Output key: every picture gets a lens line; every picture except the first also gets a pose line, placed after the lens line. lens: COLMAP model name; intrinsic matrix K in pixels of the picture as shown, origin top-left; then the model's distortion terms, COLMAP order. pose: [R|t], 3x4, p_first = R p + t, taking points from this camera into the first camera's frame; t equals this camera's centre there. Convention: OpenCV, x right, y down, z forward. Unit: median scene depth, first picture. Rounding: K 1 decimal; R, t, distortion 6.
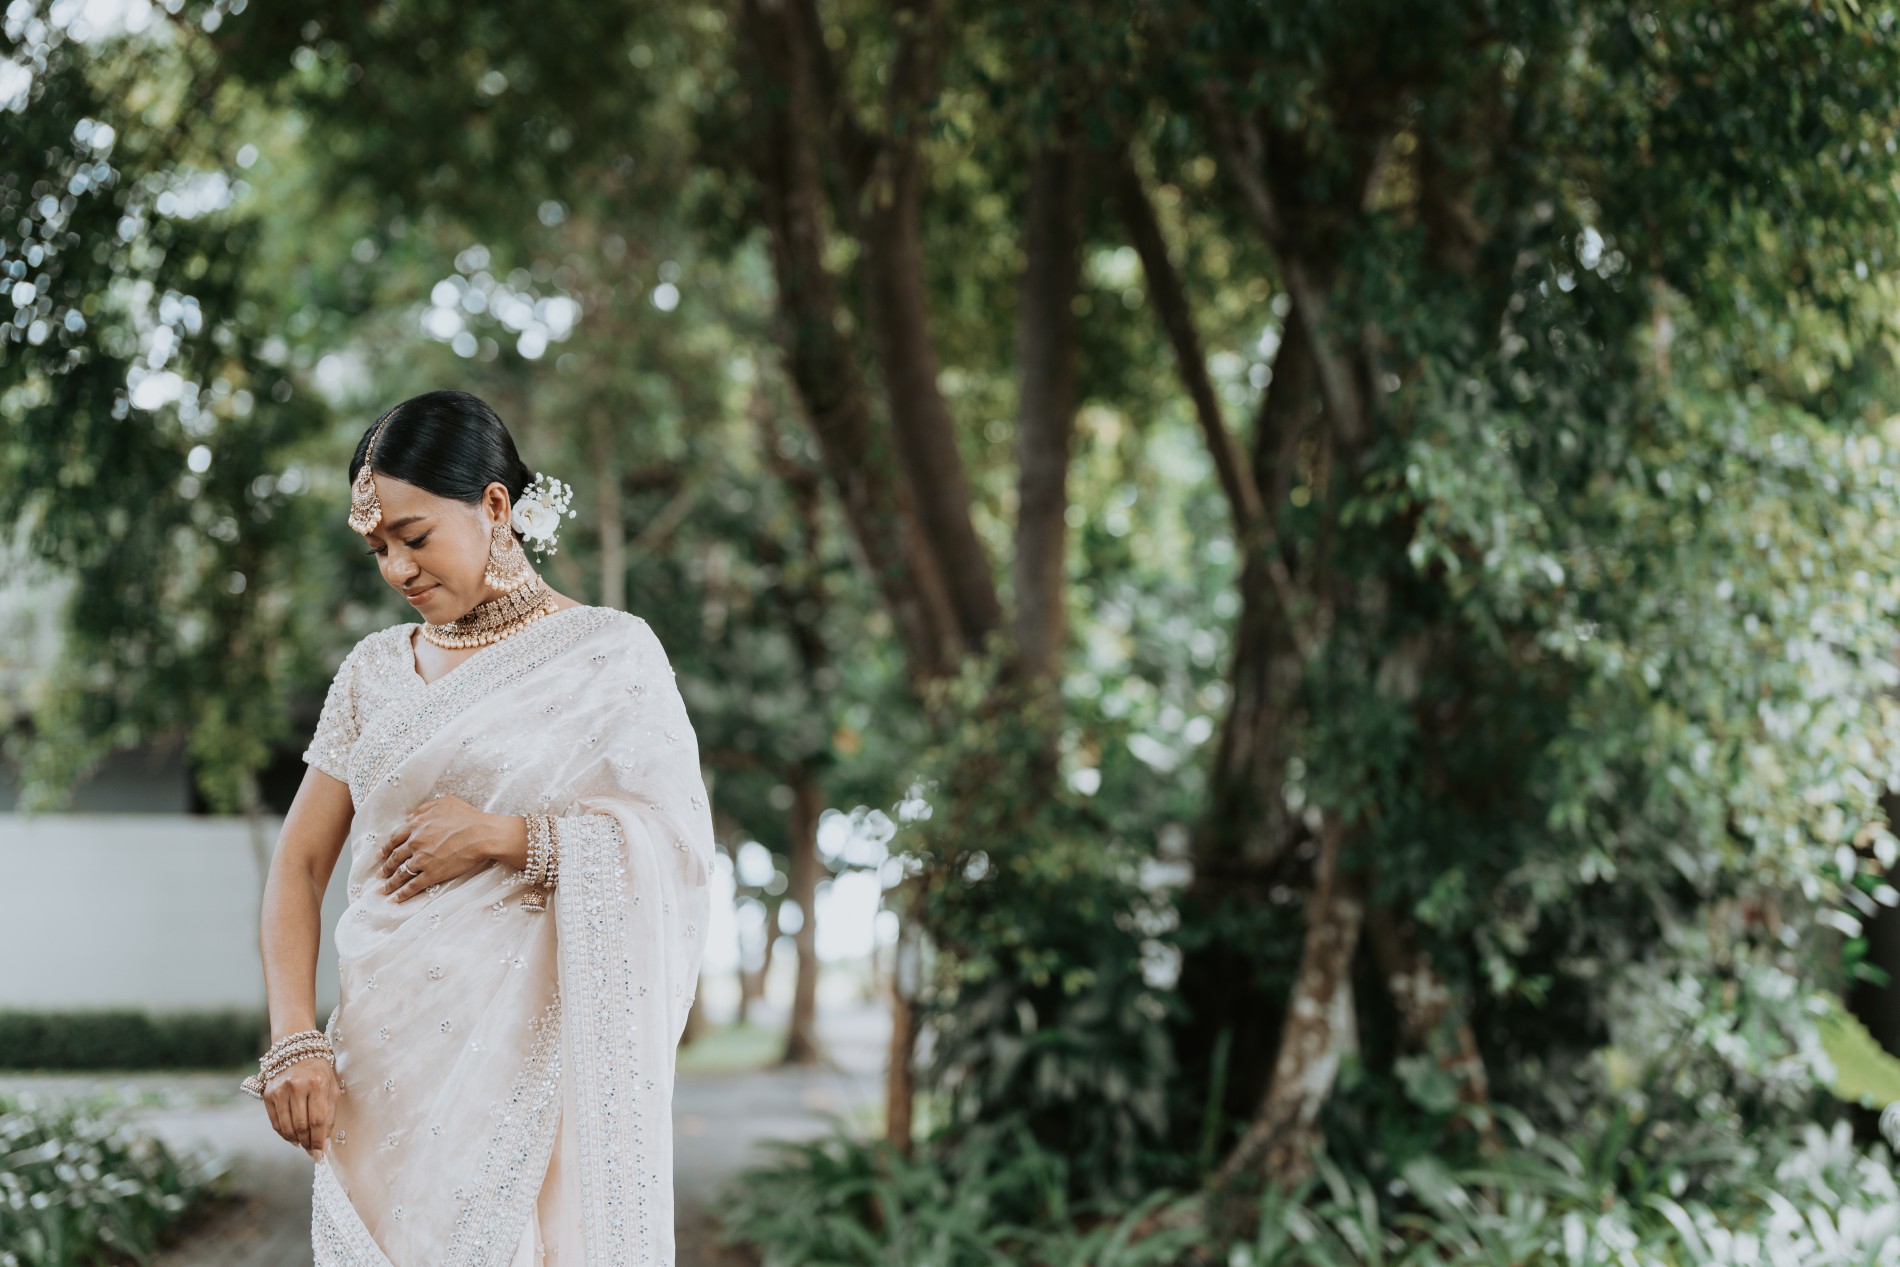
lens RADIAL K [[2729.0, 0, 950.0], [0, 2729.0, 633.5], [0, 0, 1]] dist [-0.003283, 0.098199]
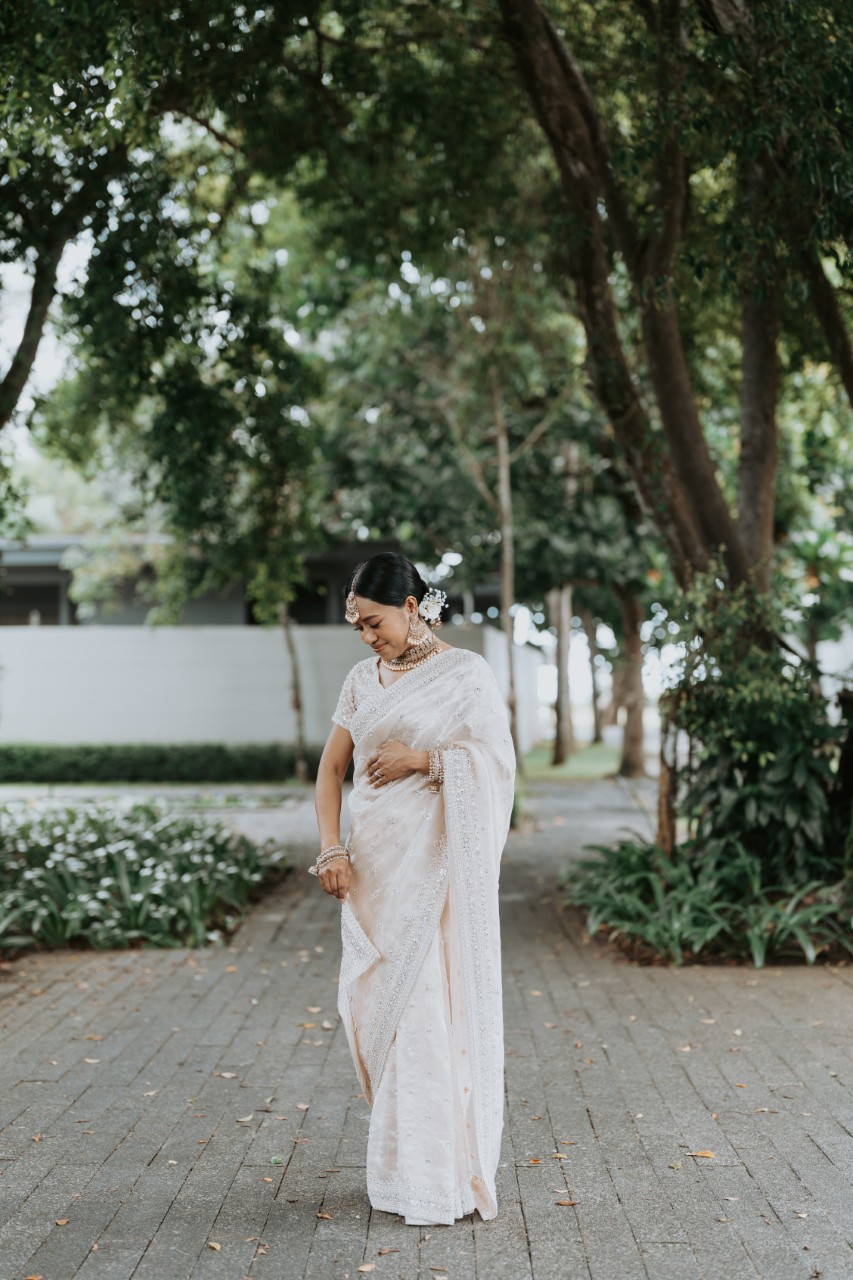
lens RADIAL K [[1842.5, 0, 426.5], [0, 1842.5, 640.0], [0, 0, 1]] dist [-0.009202, -0.009209]
pose [[0.985193, -0.016691, -0.170633, 0.033463], [0.031987, 0.995669, 0.087290, -0.051788], [0.168437, -0.091455, 0.981461, -0.154579]]
